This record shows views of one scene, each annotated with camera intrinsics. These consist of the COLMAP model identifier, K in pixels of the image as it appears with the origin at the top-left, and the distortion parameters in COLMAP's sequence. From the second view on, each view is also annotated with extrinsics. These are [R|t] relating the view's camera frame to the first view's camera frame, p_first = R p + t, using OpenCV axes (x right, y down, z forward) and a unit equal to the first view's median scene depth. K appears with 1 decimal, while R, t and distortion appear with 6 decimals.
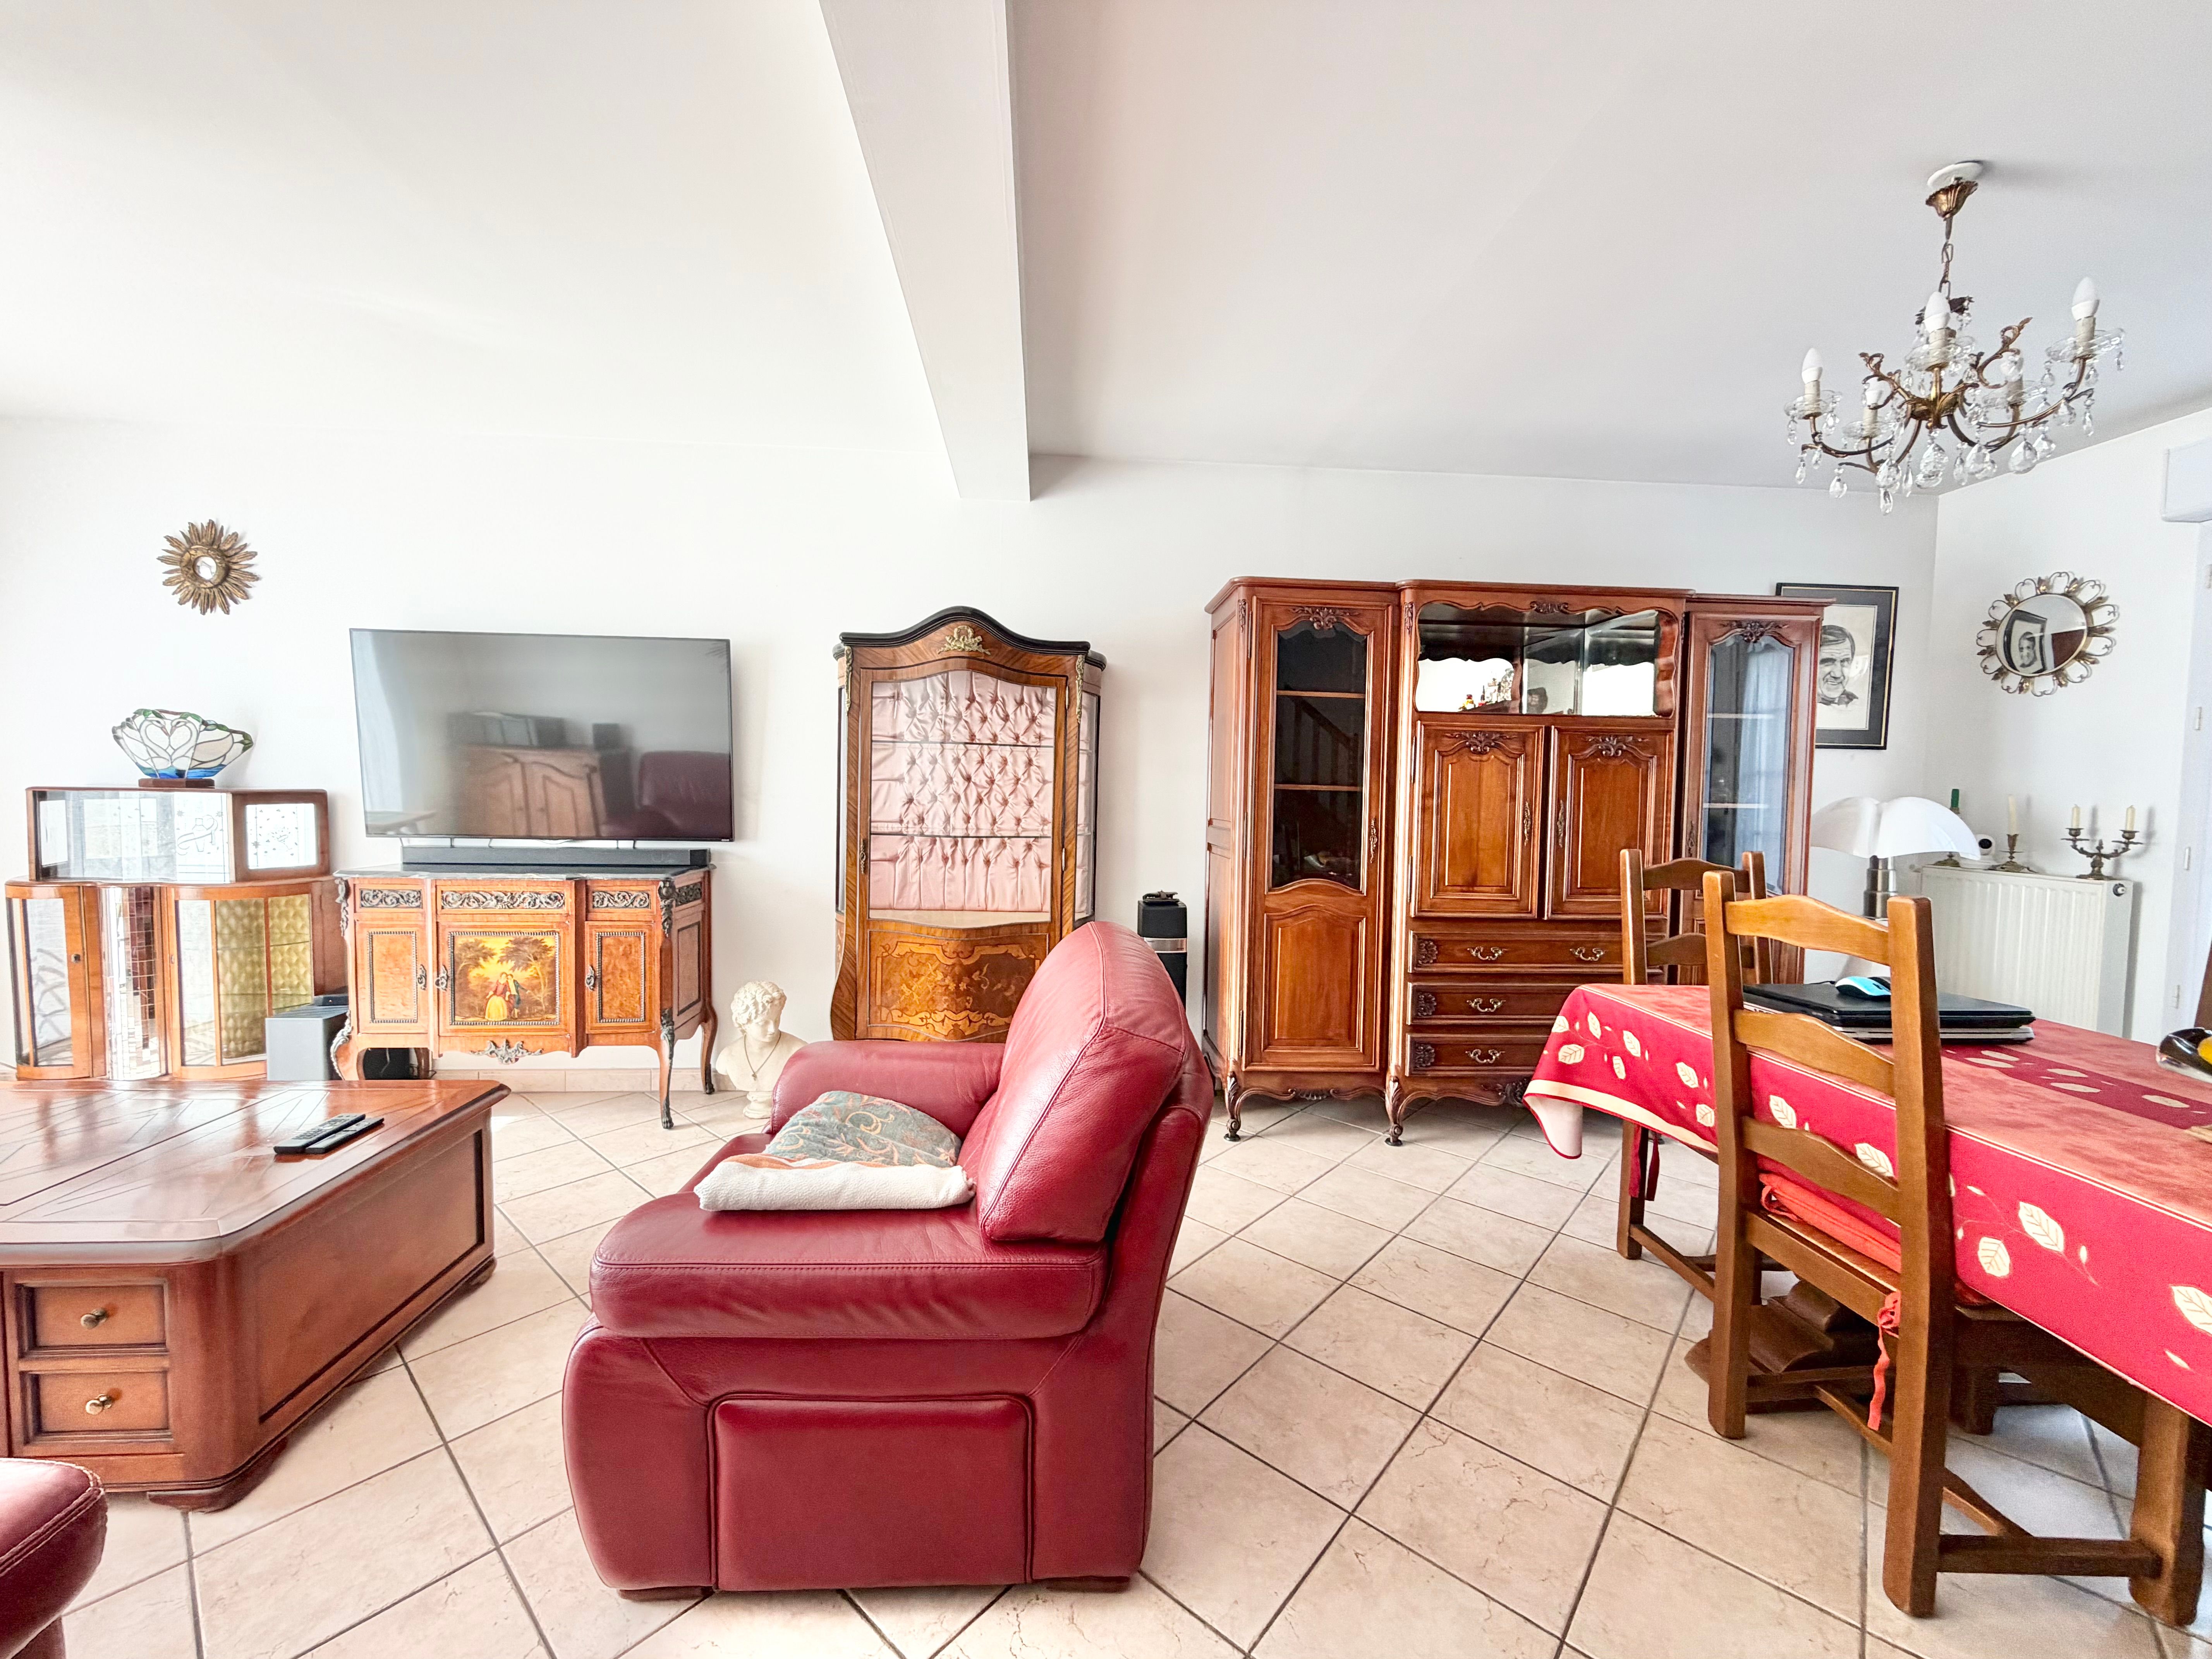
lens RADIAL K [[890.2, 0, 1101.7], [0, 890.2, 830.3], [0, 0, 1]] dist [0.008911, -0.000154]
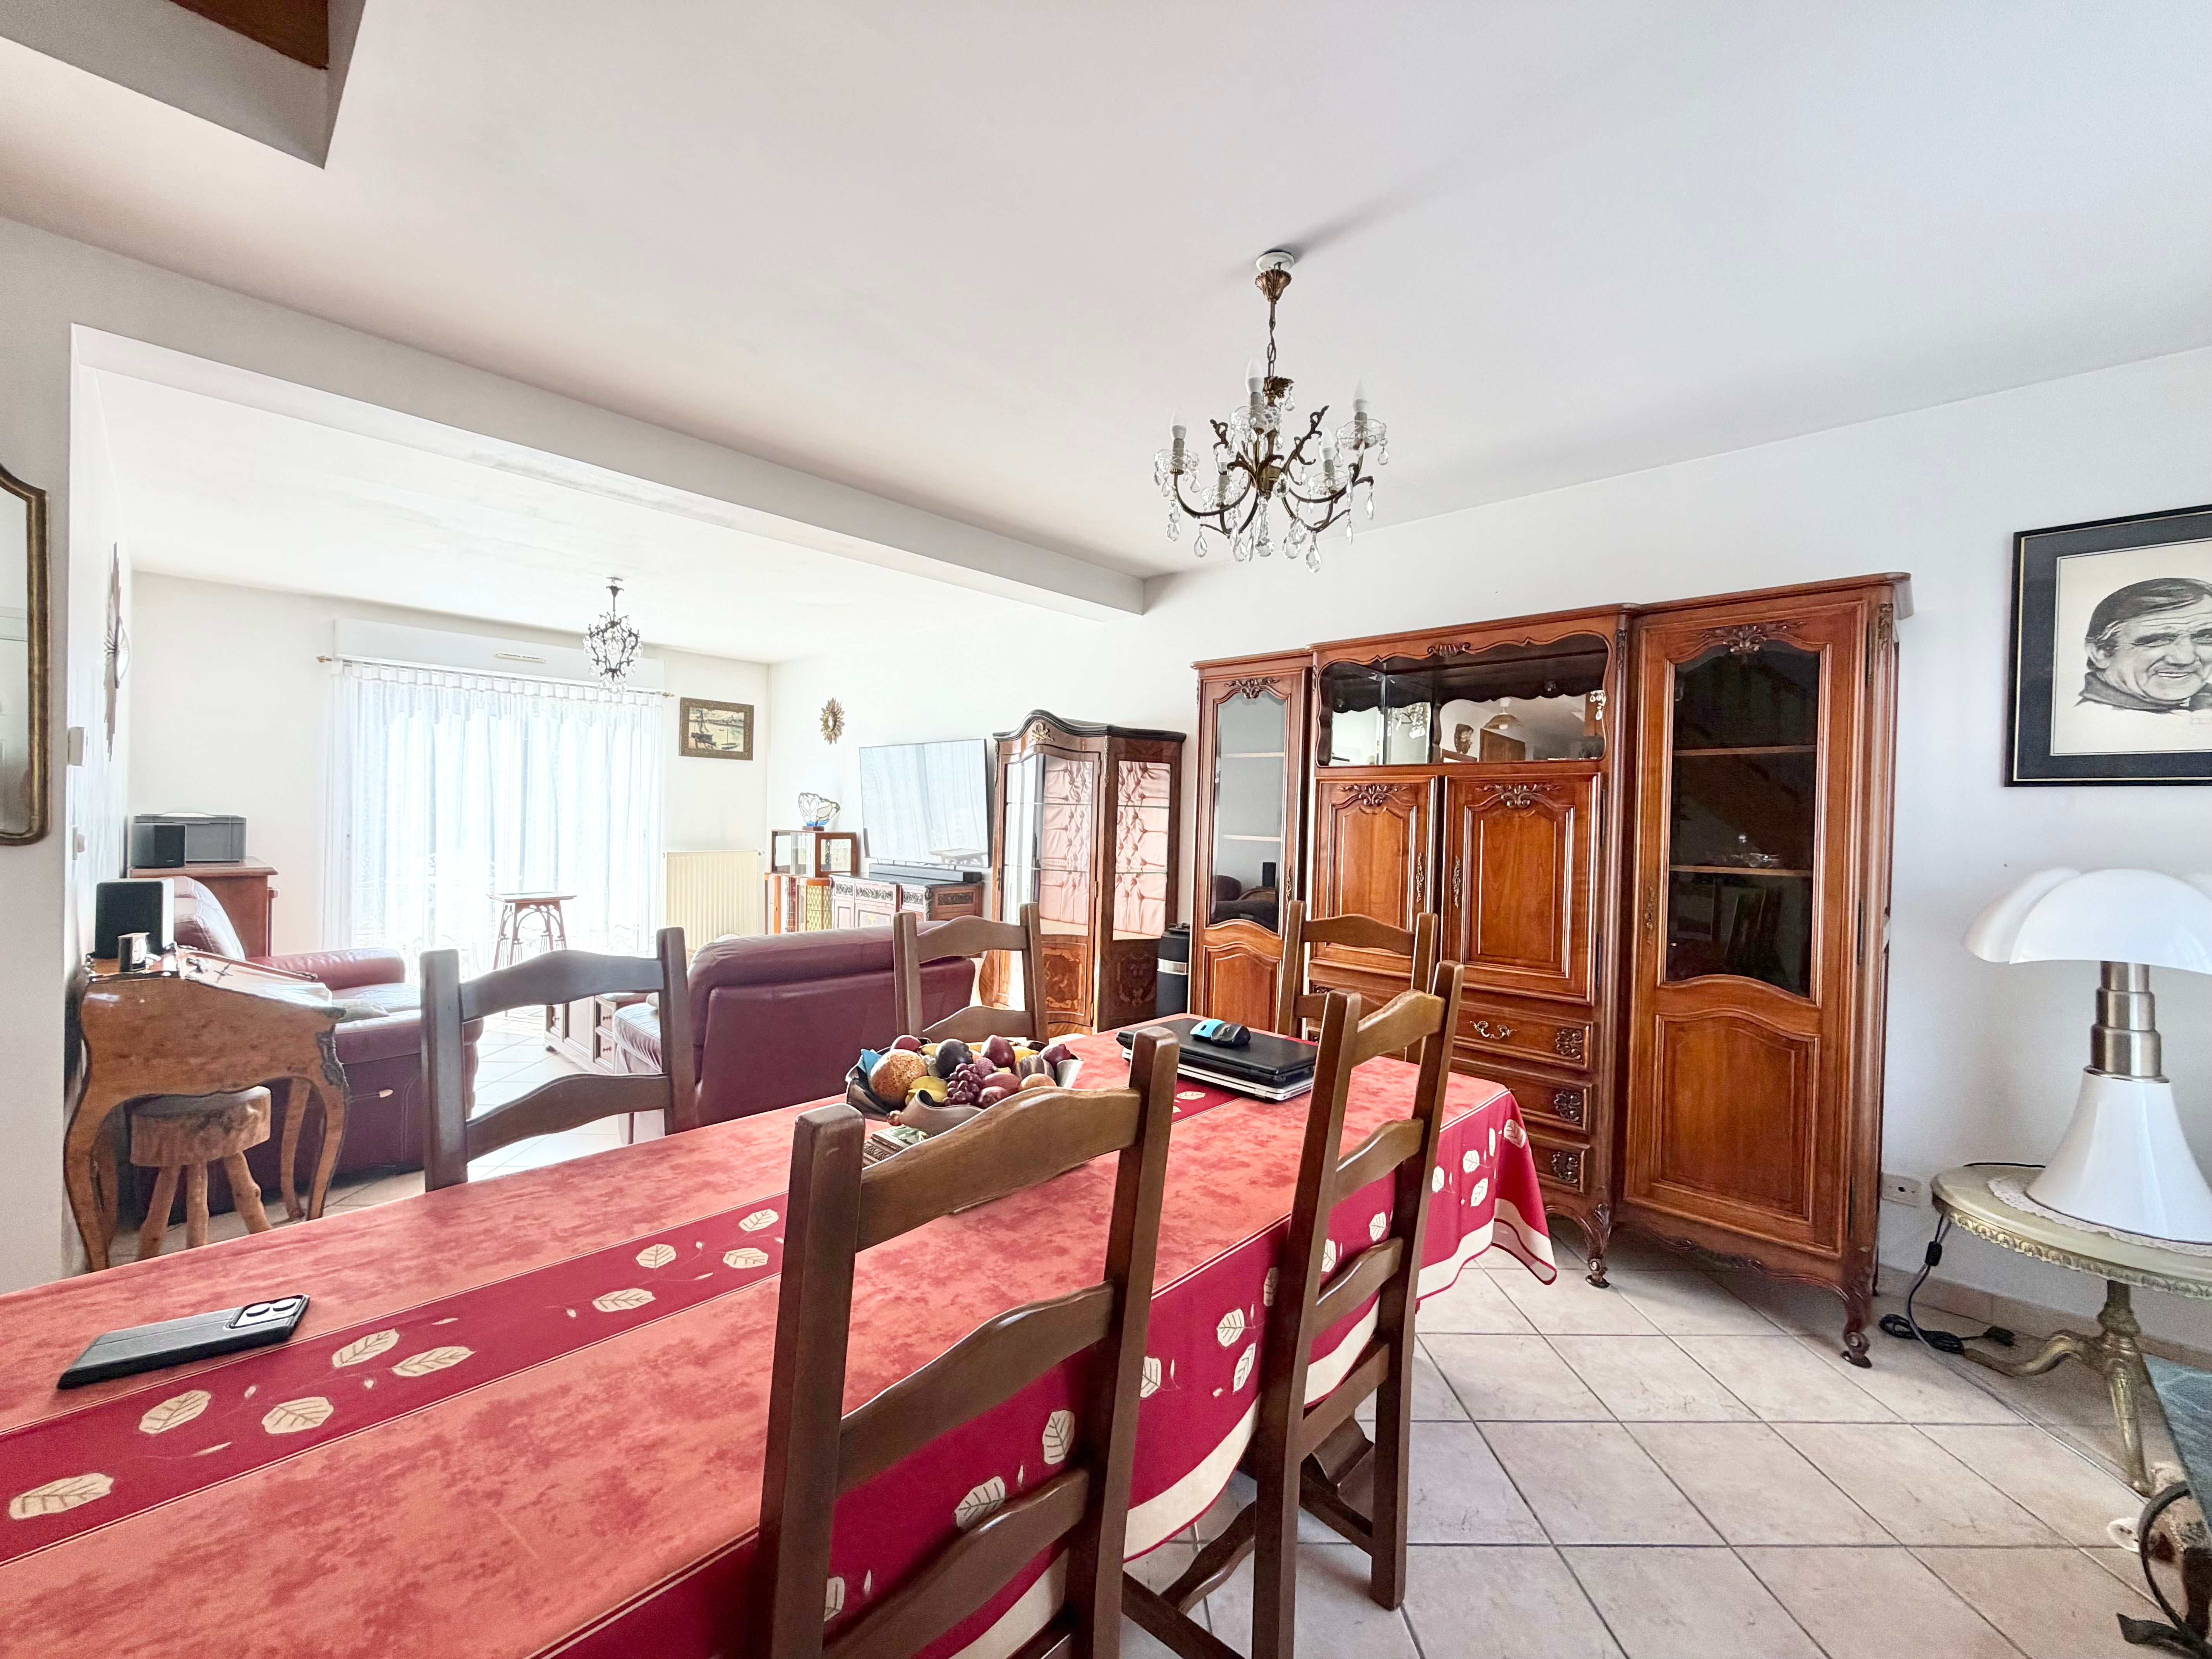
lens RADIAL K [[890.2, 0, 1101.7], [0, 890.2, 830.3], [0, 0, 1]] dist [0.008911, -0.000154]
pose [[0.680549, 0.008839, -0.732650, 0.933687], [-0.052829, 0.997917, -0.037033, -0.006334], [0.730796, 0.063908, 0.679598, 0.103241]]
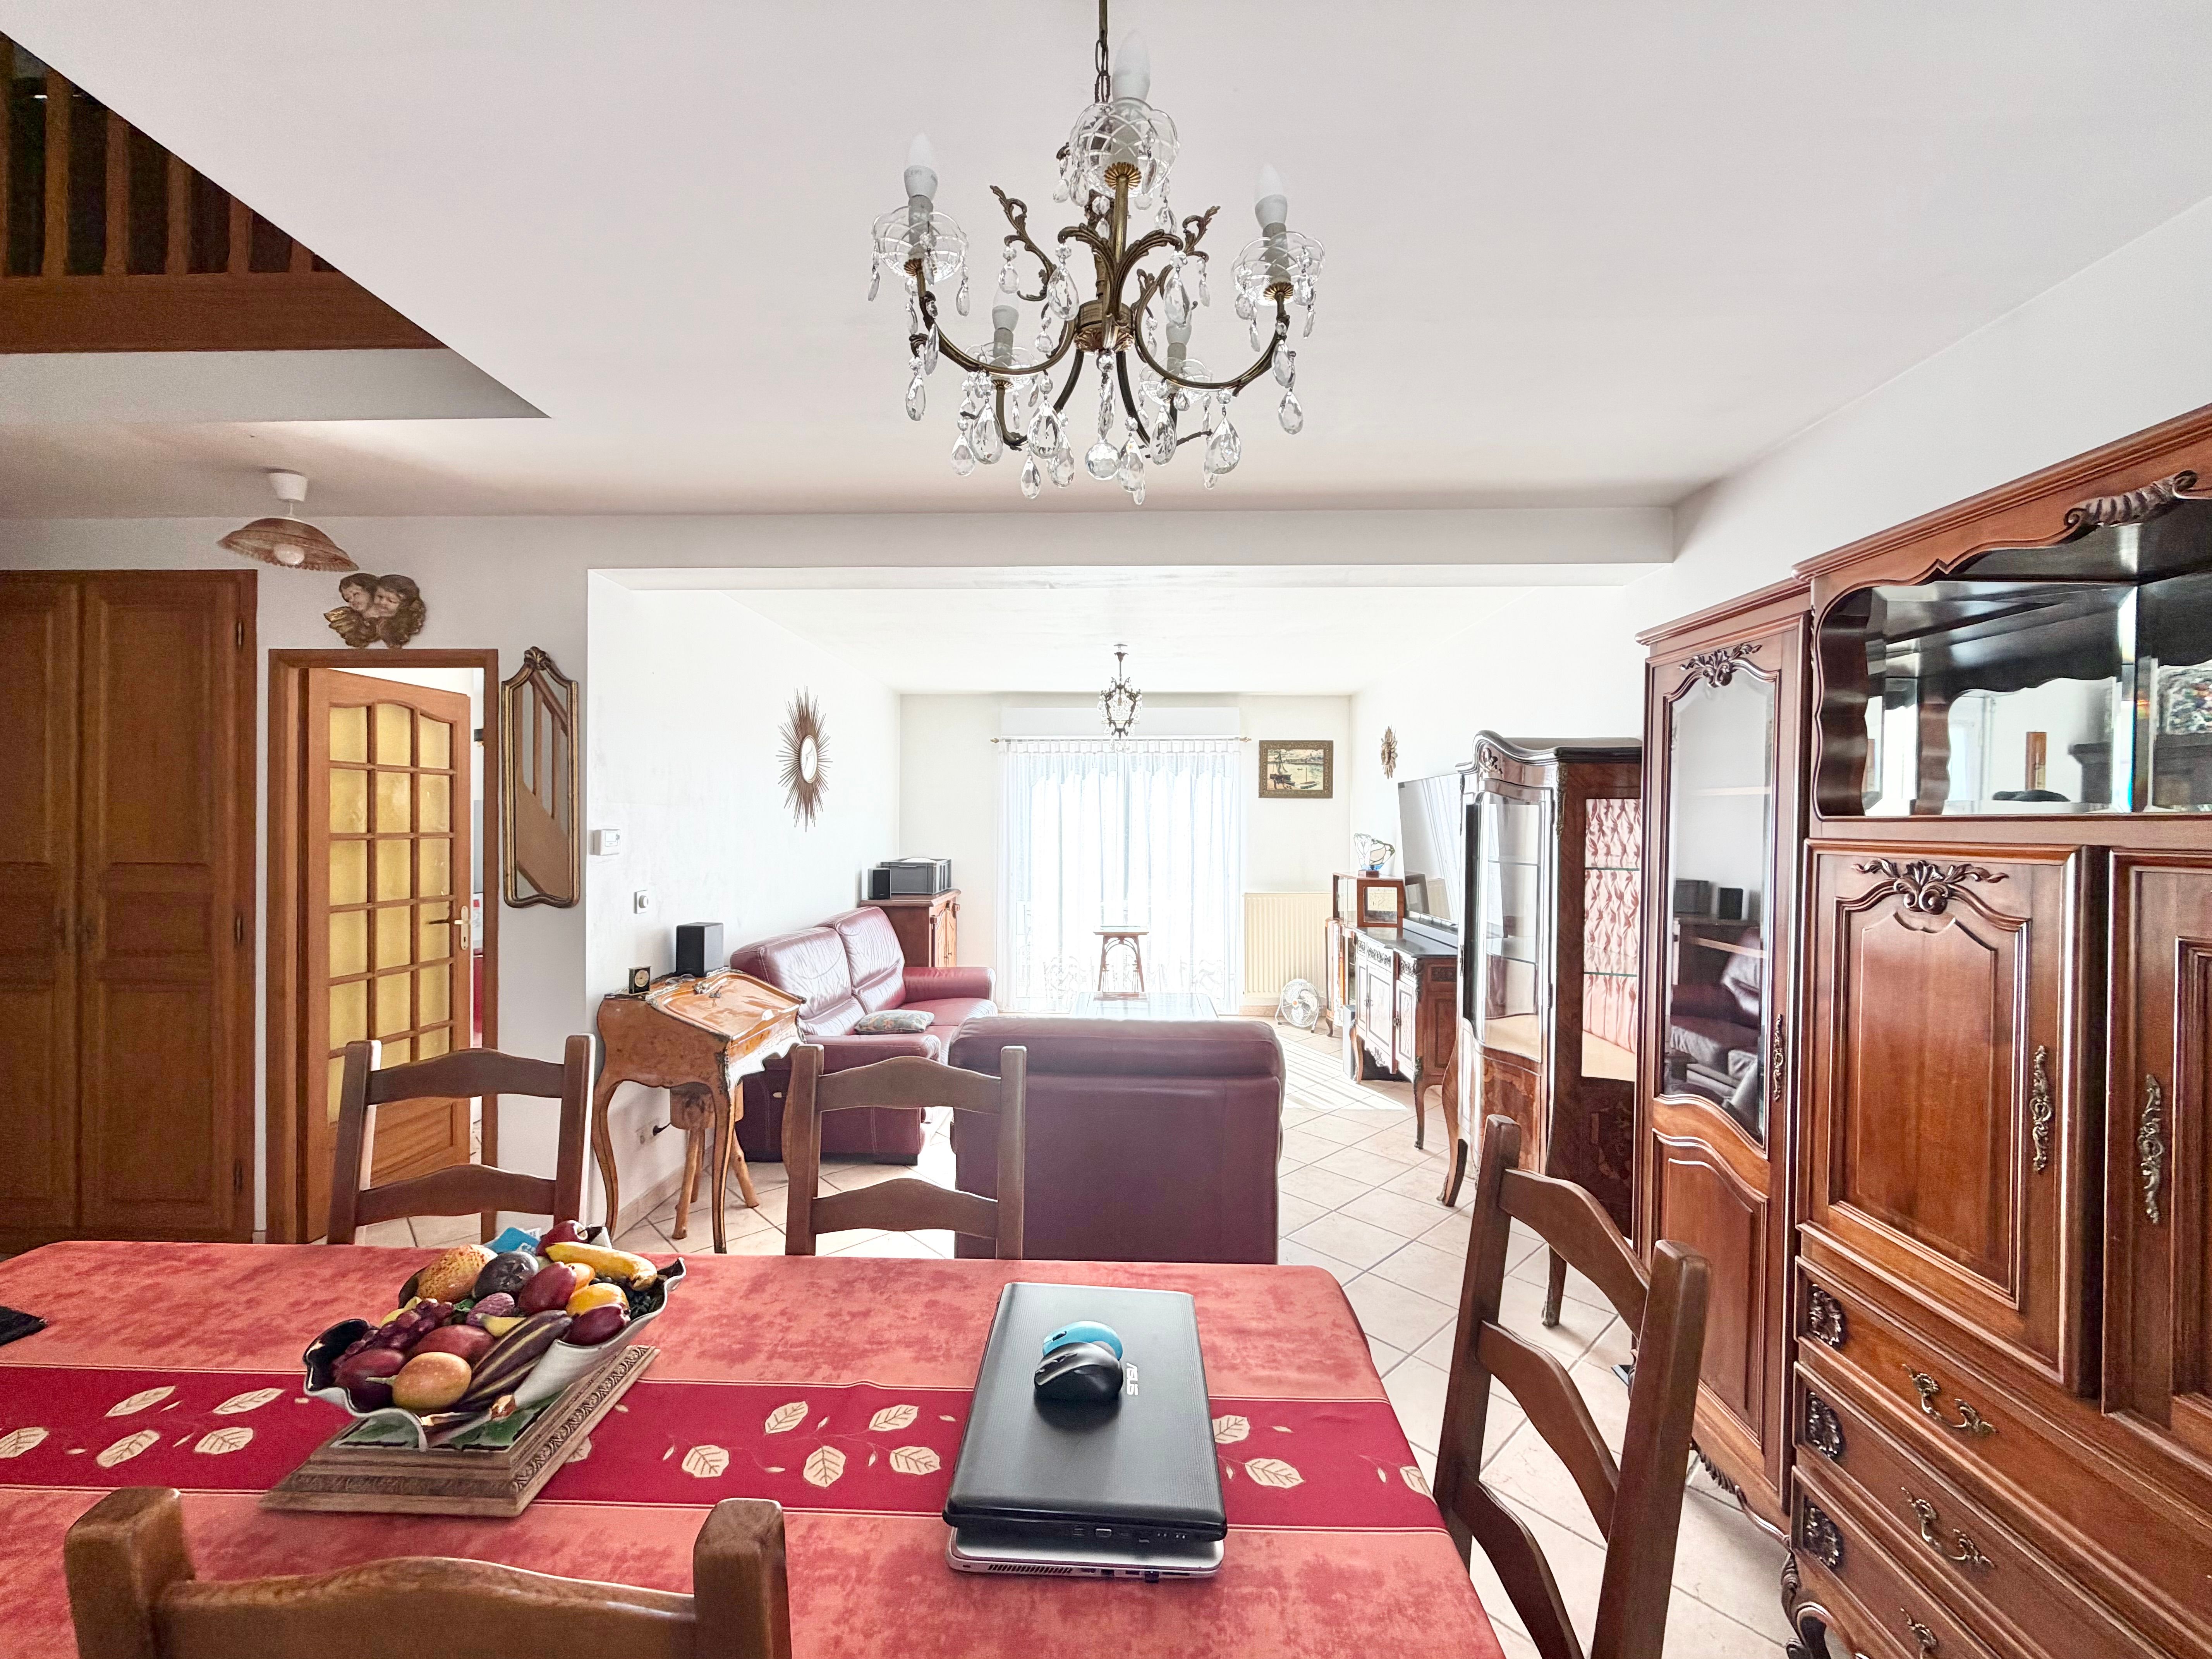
lens RADIAL K [[890.2, 0, 1101.7], [0, 890.2, 830.3], [0, 0, 1]] dist [0.008911, -0.000154]
pose [[-0.096511, -0.010863, -0.995273, 0.878787], [-0.065831, 0.997821, -0.004507, -0.096472], [0.993152, 0.065085, -0.097016, 0.644932]]
